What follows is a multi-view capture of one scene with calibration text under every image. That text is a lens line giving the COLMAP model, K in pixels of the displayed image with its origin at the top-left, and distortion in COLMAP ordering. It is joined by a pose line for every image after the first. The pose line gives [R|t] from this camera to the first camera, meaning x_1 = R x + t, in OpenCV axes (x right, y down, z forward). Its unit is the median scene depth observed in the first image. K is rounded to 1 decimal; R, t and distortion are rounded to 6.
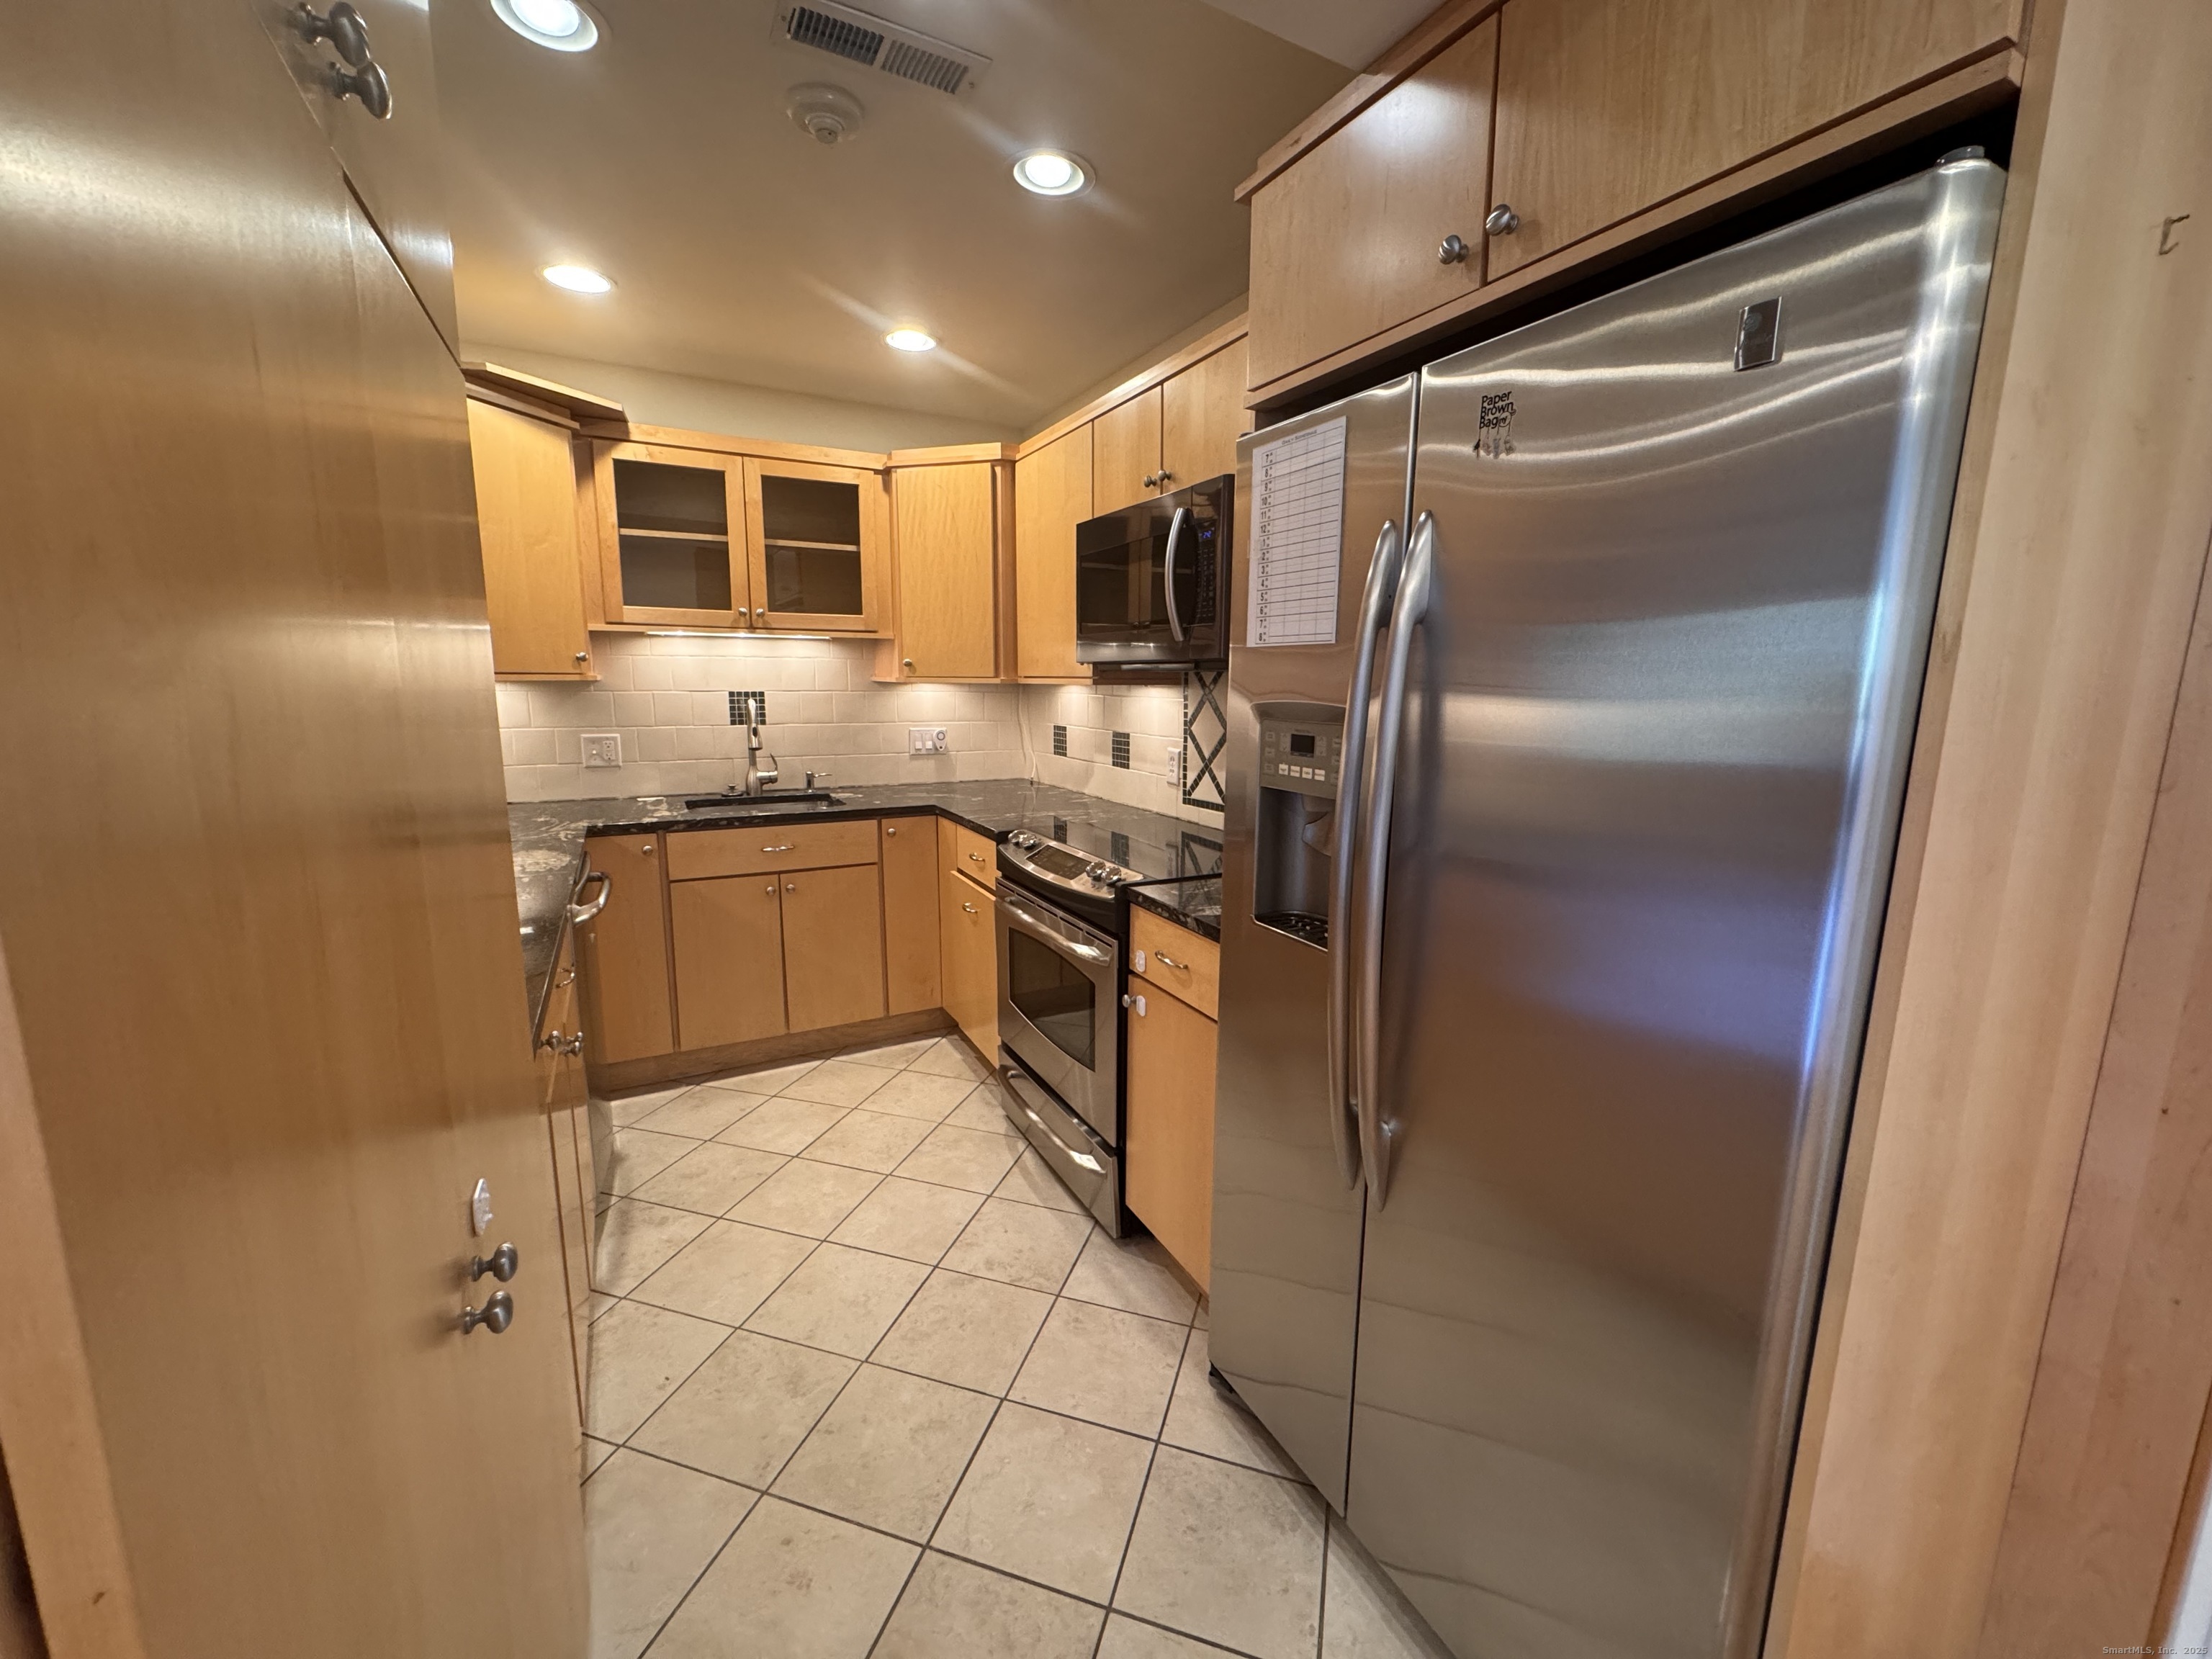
lens RADIAL K [[876.6, 0, 1104.4], [0, 876.6, 824.5], [0, 0, 1]] dist [-0.001948, 0.000278]
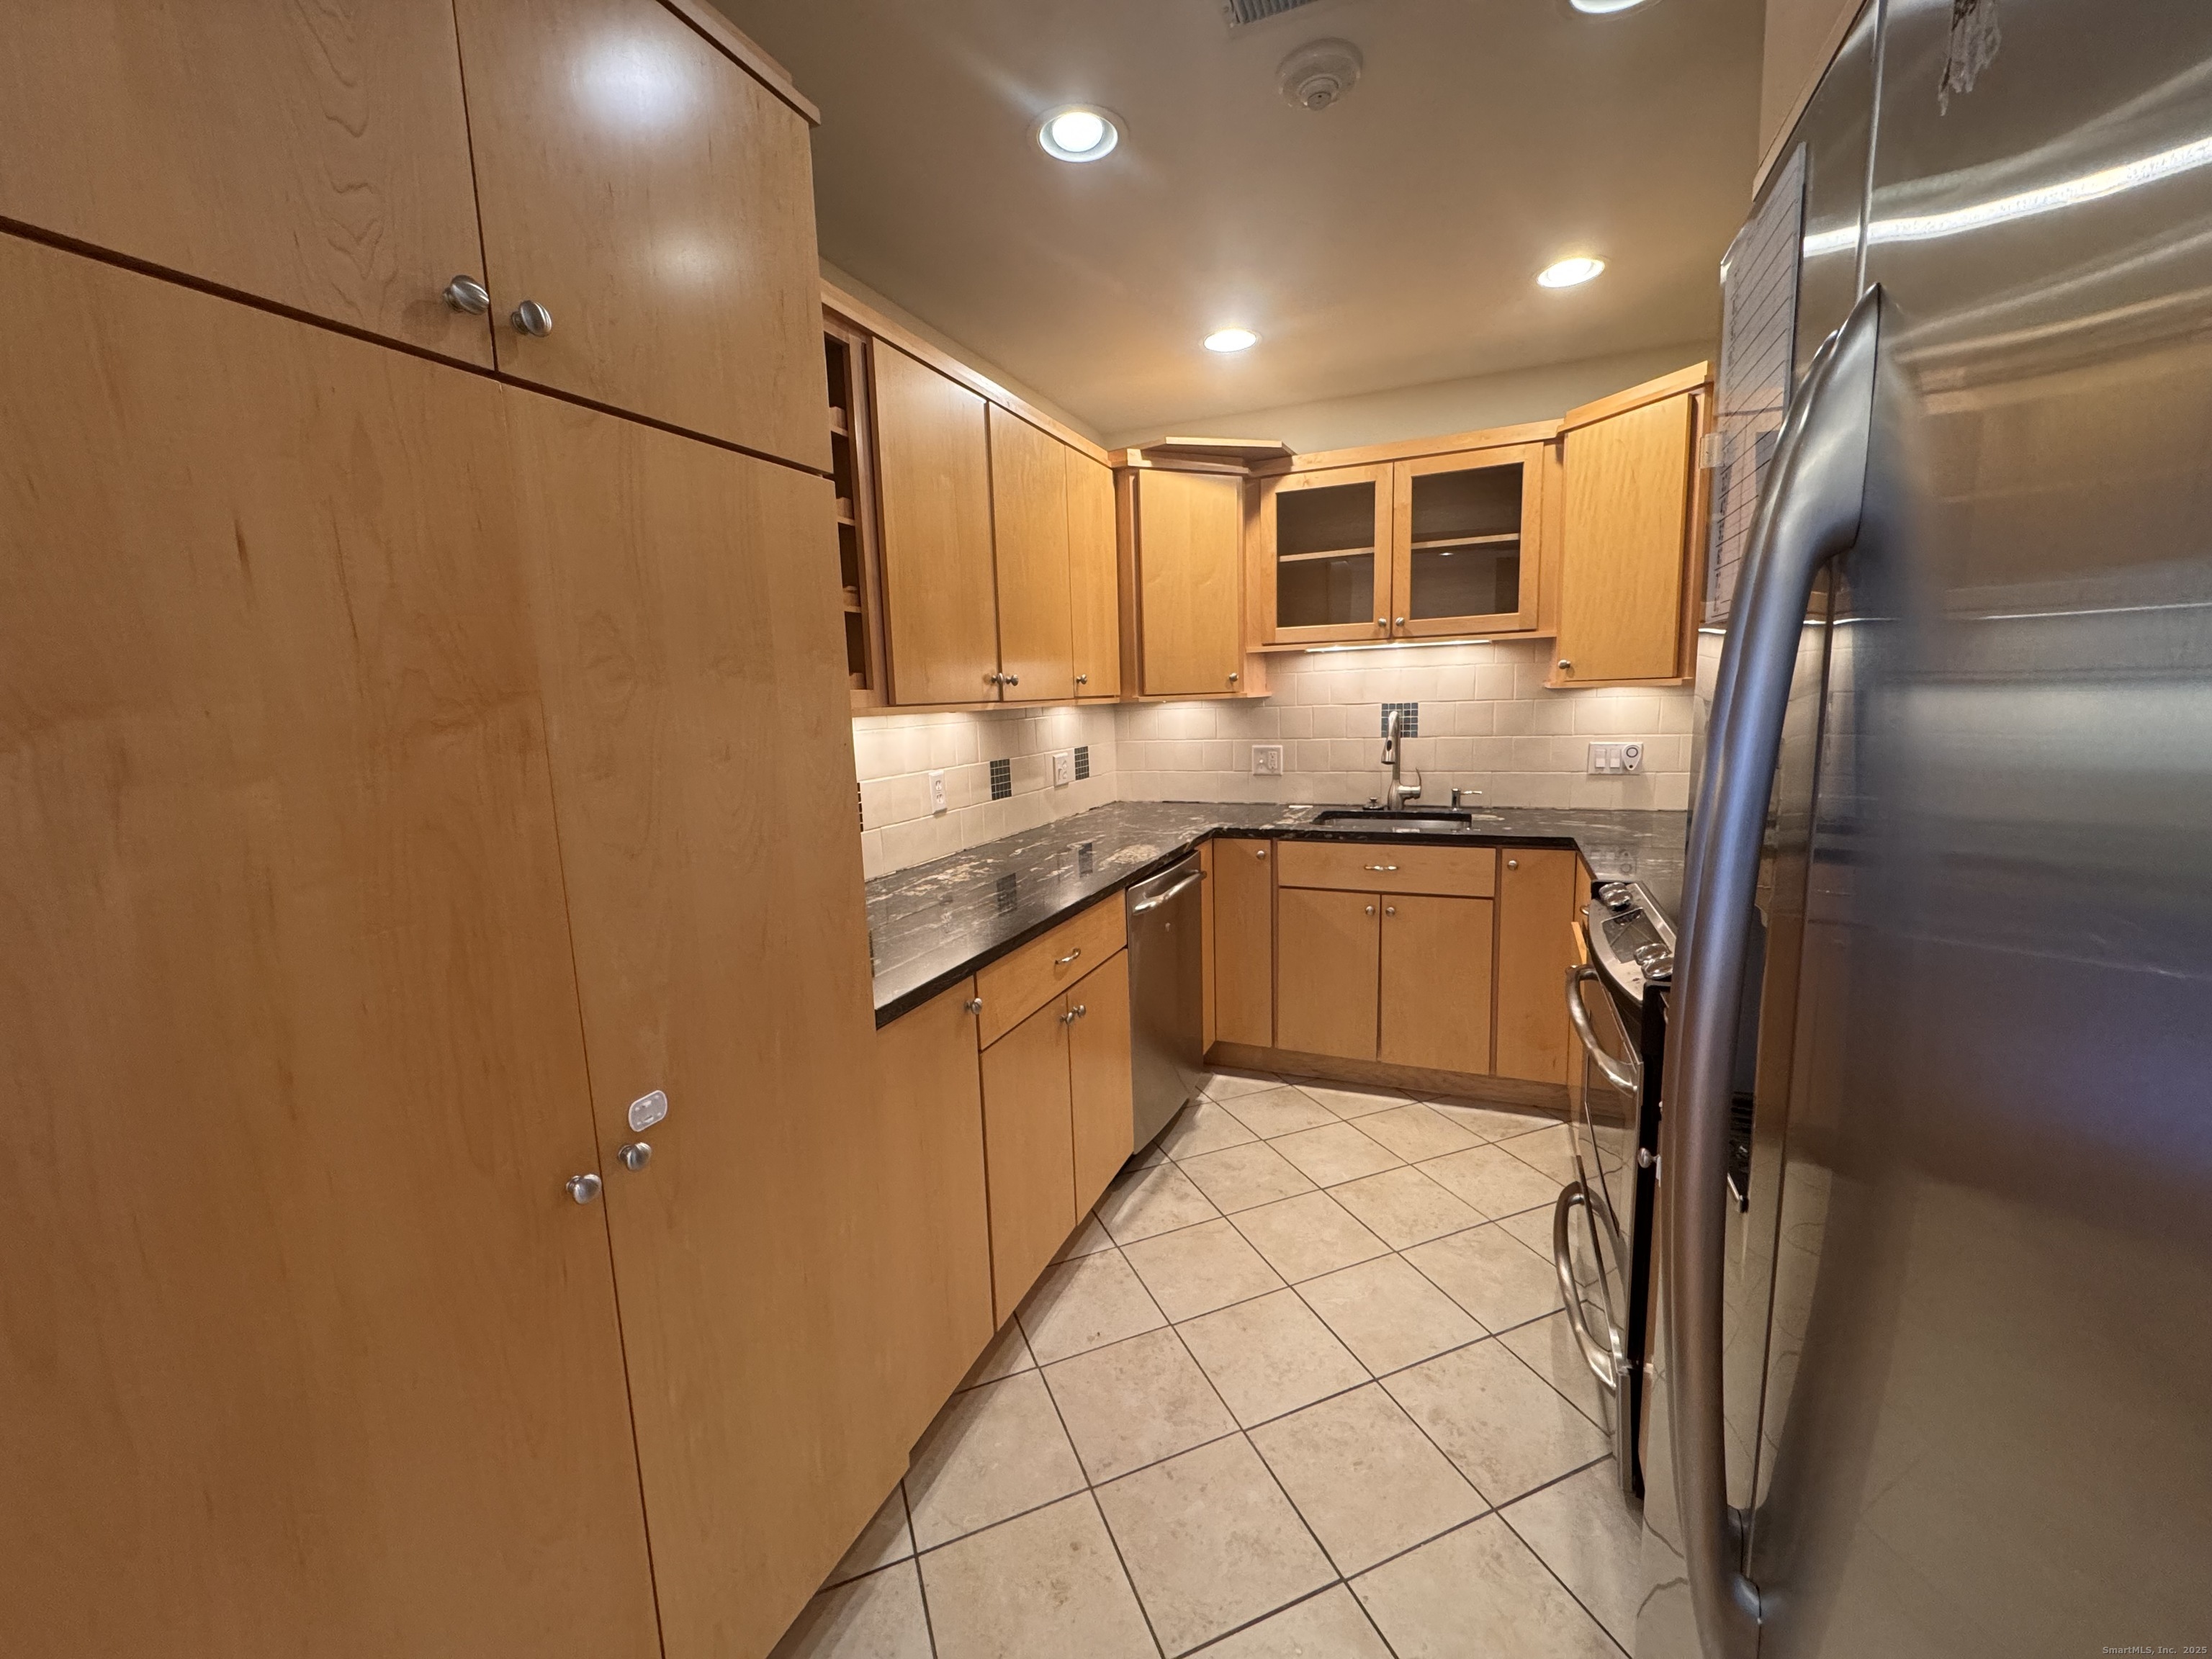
lens RADIAL K [[876.6, 0, 1104.0], [0, 876.6, 825.5], [0, 0, 1]] dist [-0.001948, 0.000278]
pose [[0.625136, 0.083870, -0.775996, 0.181546], [-0.088052, 0.995441, 0.036654, -0.027778], [0.775533, 0.045414, 0.629672, 0.165076]]
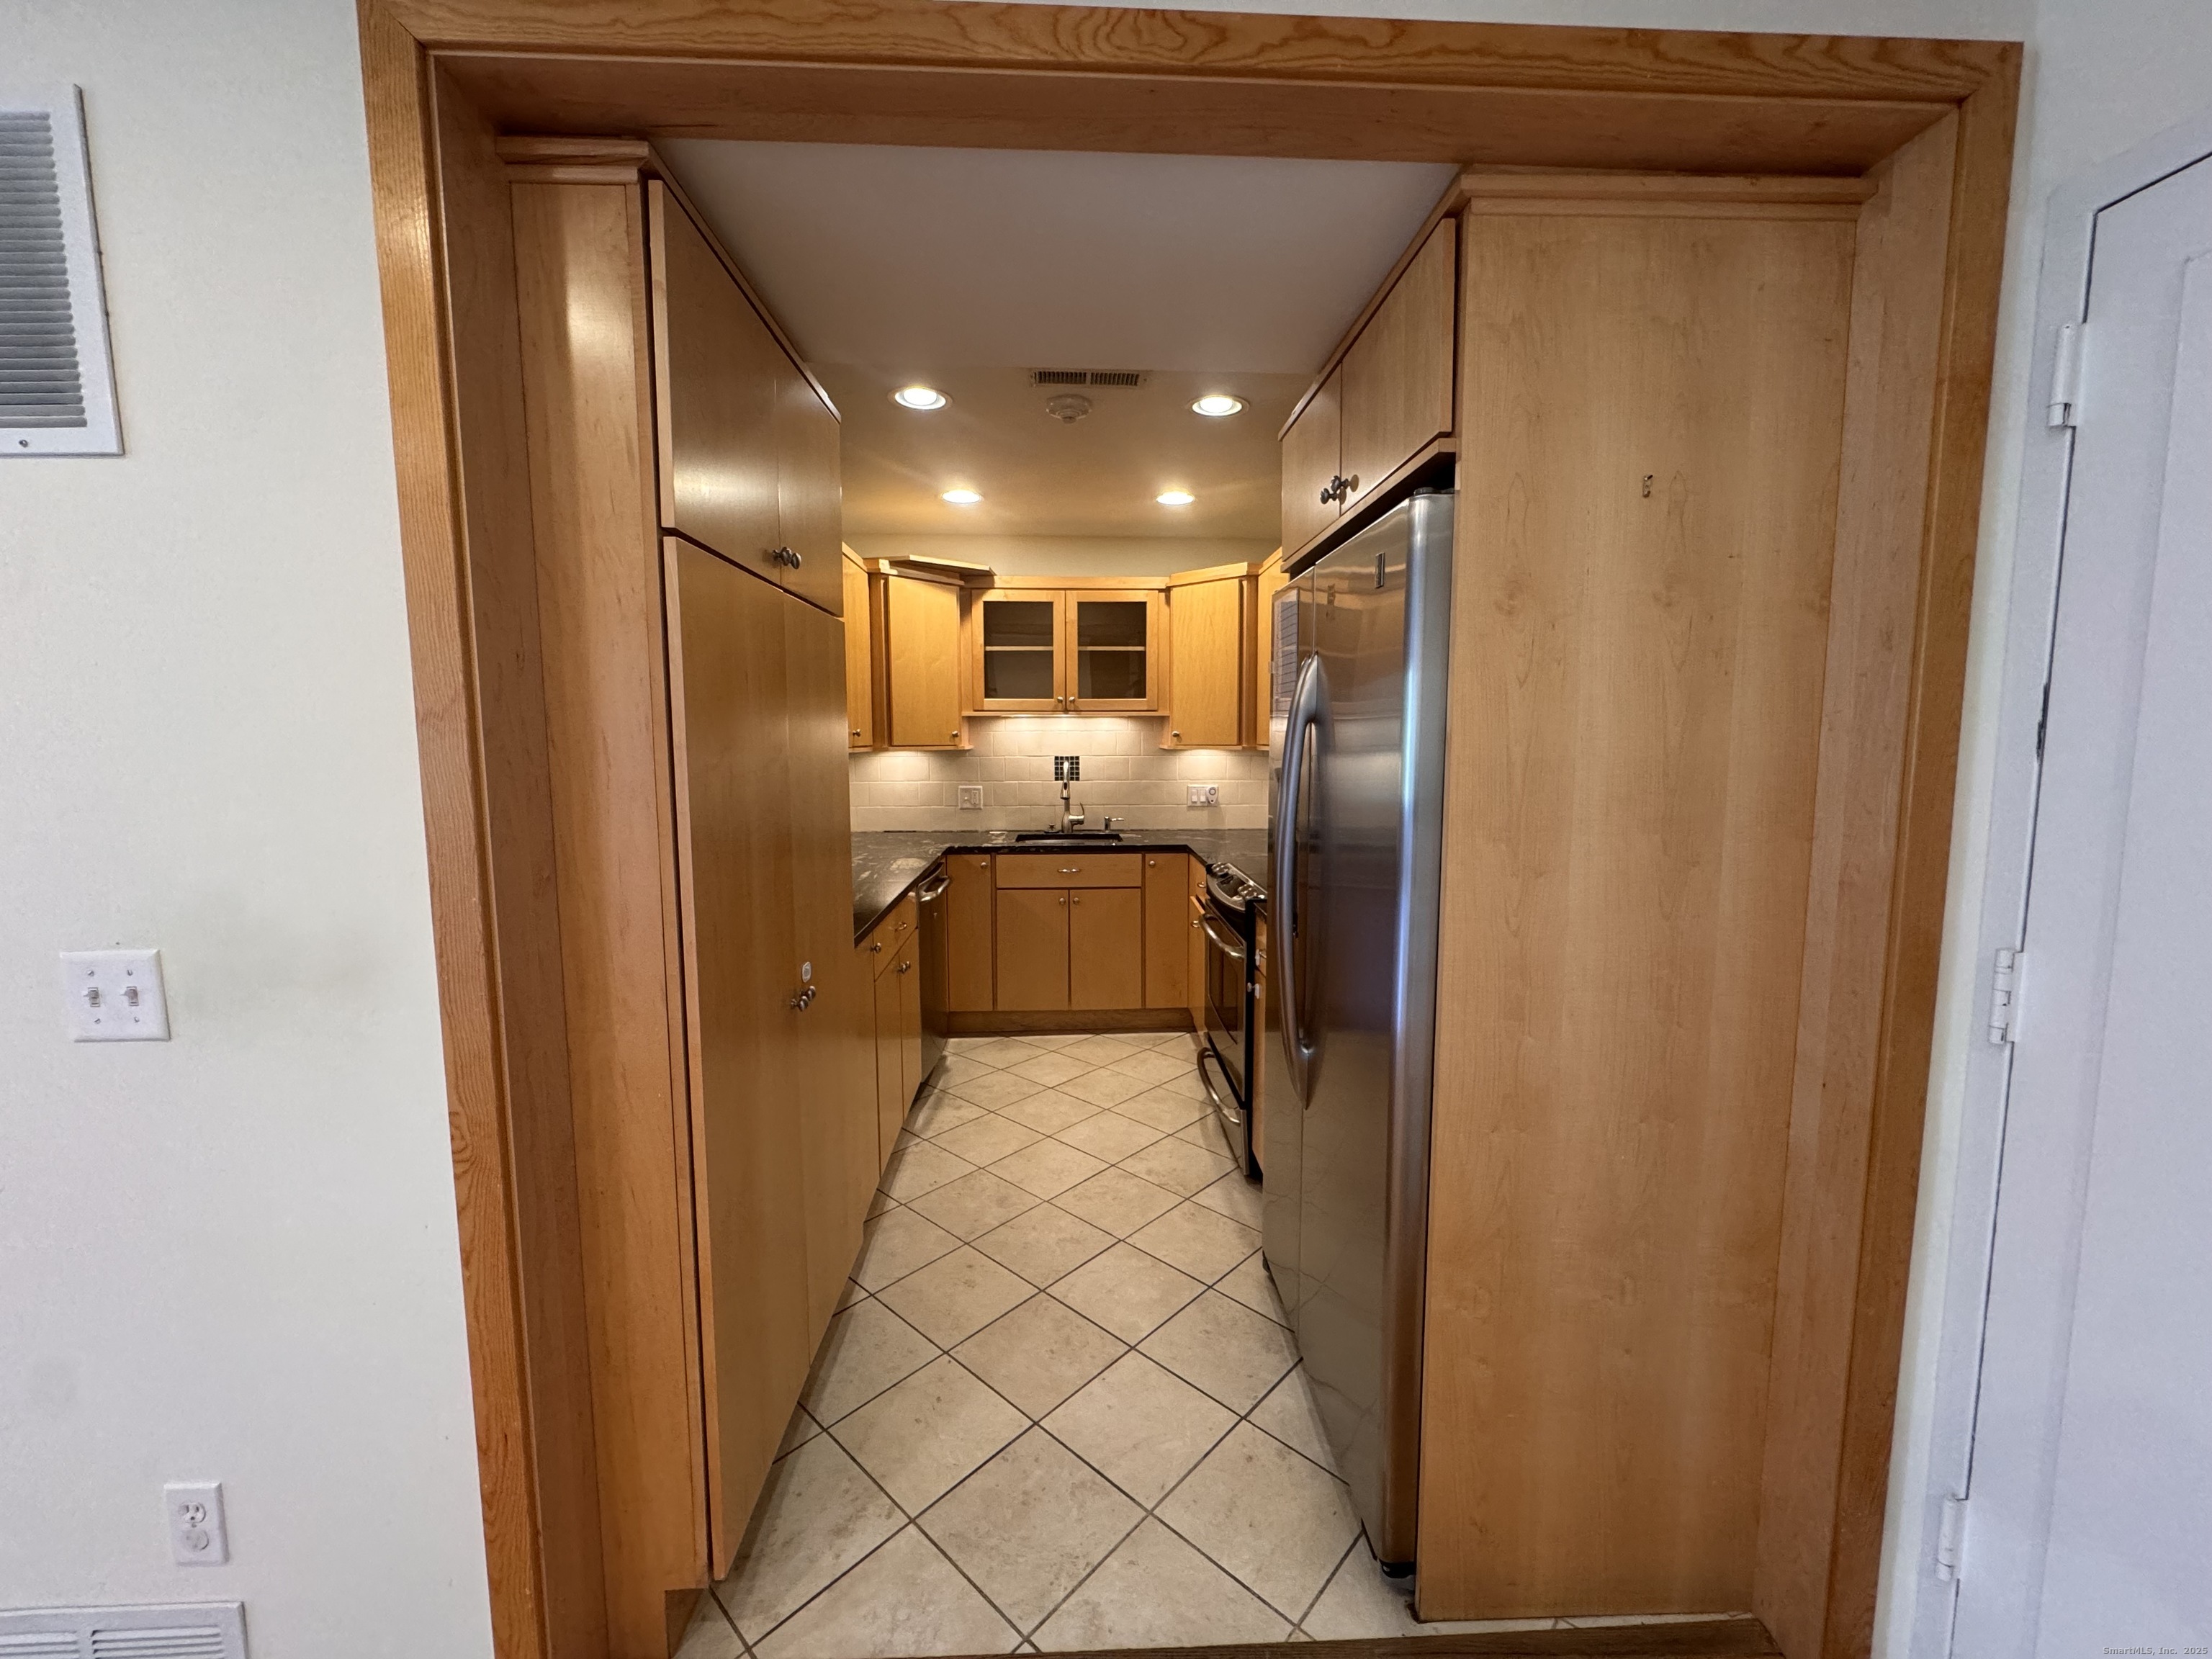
lens RADIAL K [[876.6, 0, 1101.9], [0, 876.6, 822.4], [0, 0, 1]] dist [-0.001948, 0.000278]
pose [[0.902279, 0.030730, -0.430057, 0.266455], [-0.060099, 0.996683, -0.054874, 0.024797], [0.426944, 0.075358, 0.901133, -0.221527]]
